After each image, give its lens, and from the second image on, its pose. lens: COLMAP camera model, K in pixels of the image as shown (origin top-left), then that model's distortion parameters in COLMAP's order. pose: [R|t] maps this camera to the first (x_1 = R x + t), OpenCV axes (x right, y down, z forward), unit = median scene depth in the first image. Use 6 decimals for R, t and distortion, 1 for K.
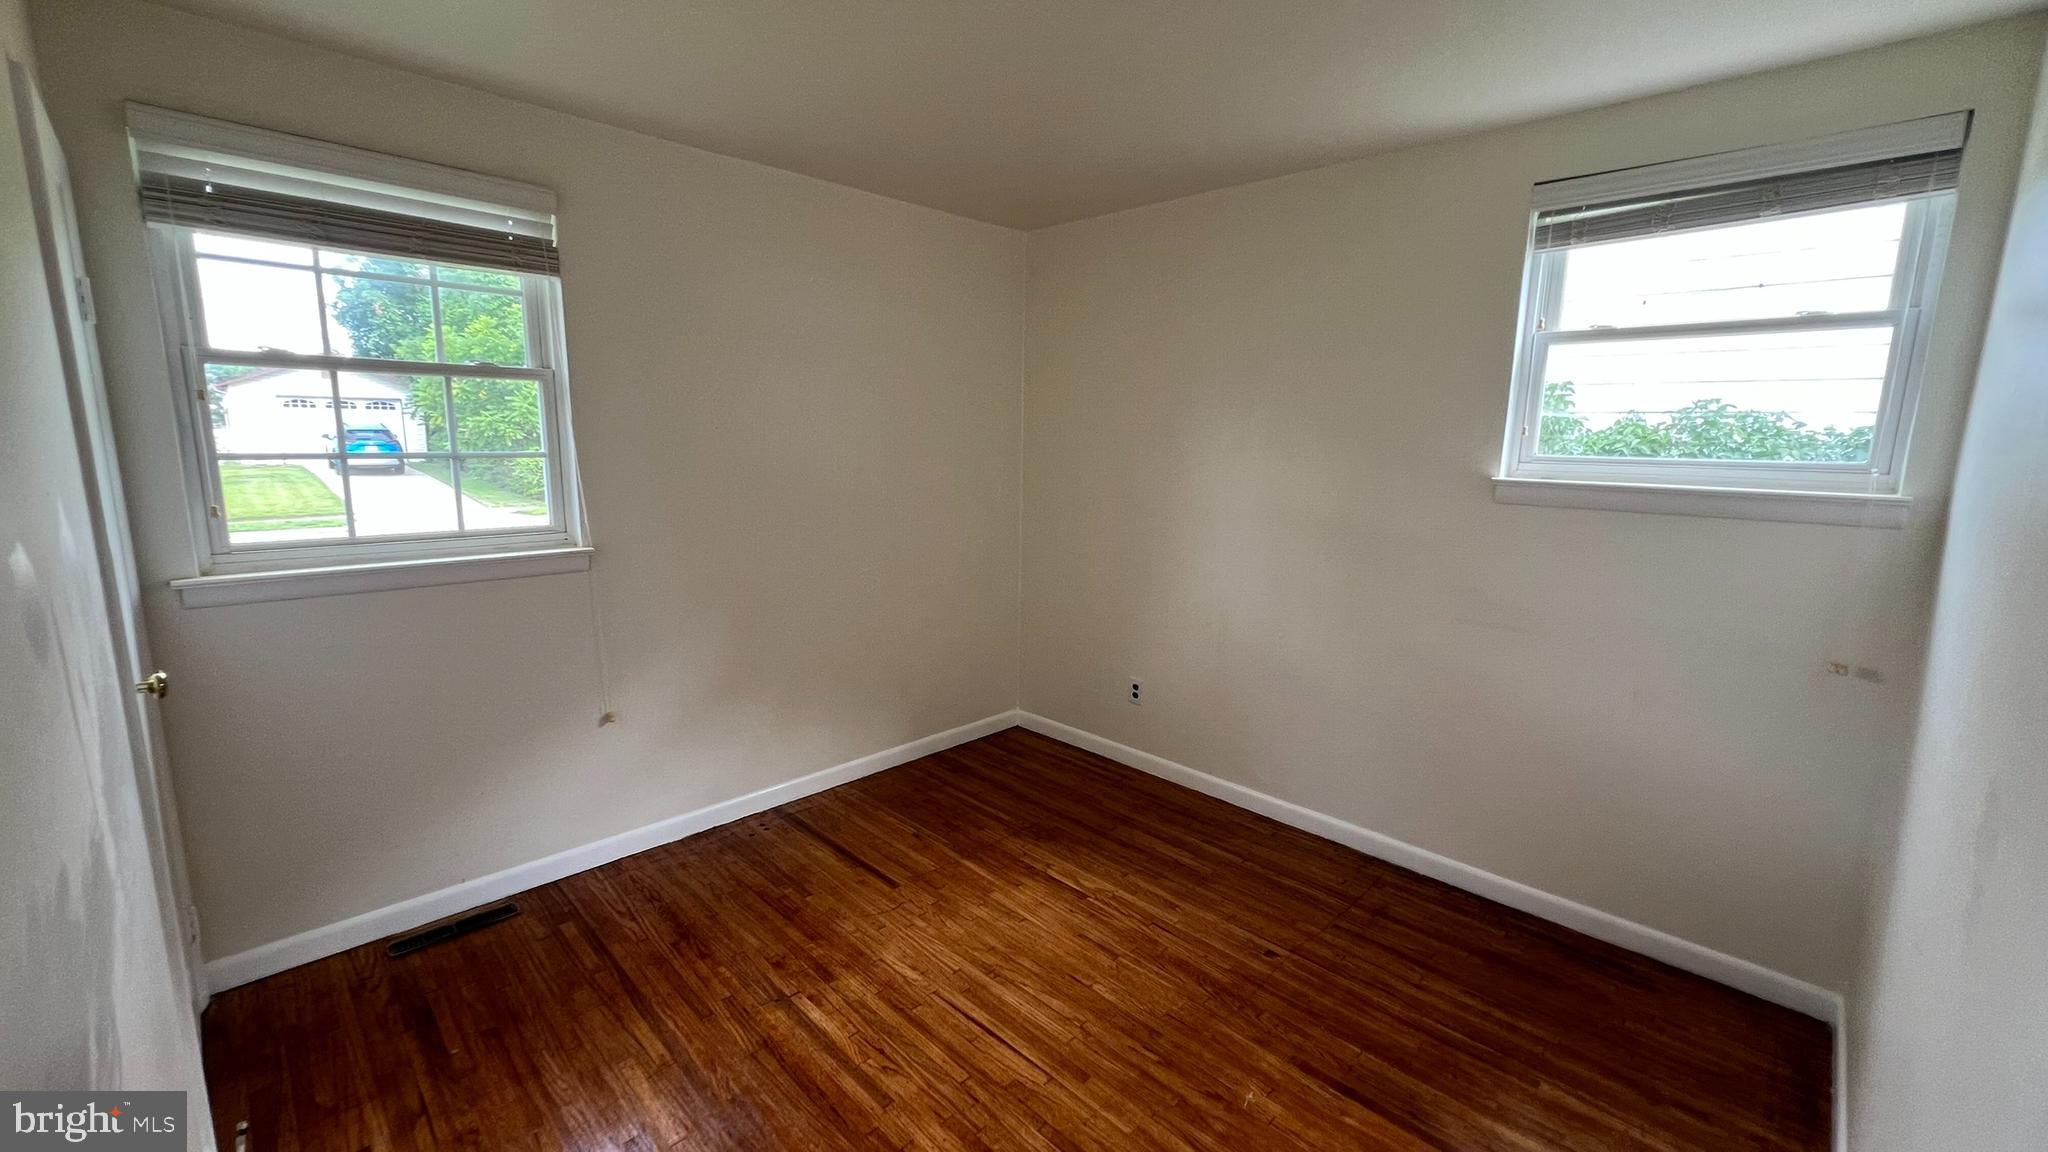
lens RADIAL K [[821.6, 0, 1022.1], [0, 821.6, 575.7], [0, 0, 1]] dist [-0.000999, 0.000320]
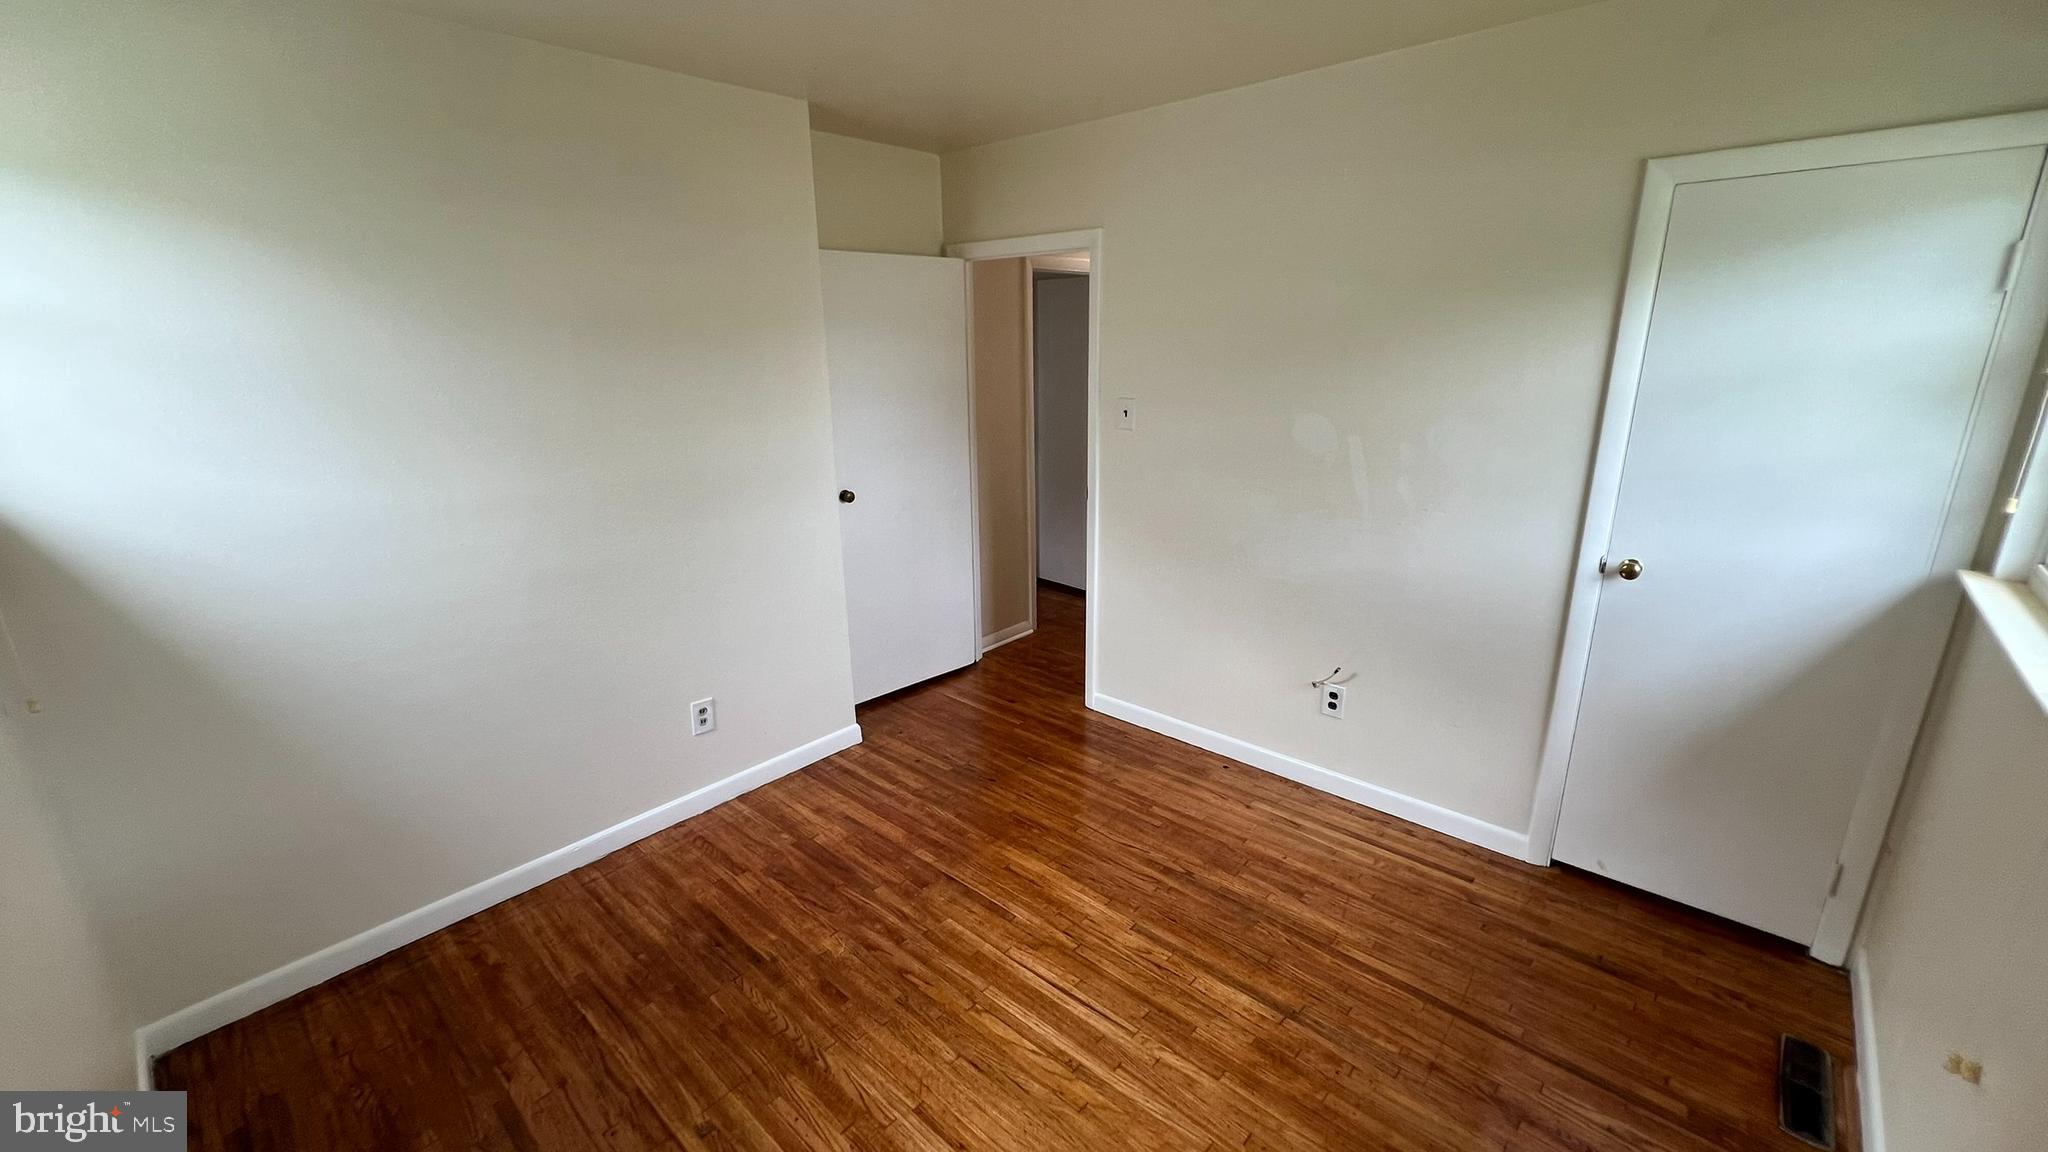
lens RADIAL K [[825.2, 0, 1024.3], [0, 825.2, 573.3], [0, 0, 1]] dist [-0.001113, 0.000231]
pose [[-0.999040, 0.011690, -0.042214, 0.047522], [-0.007706, 0.901789, 0.432107, -0.353191], [0.043119, 0.432018, -0.900834, 1.665125]]
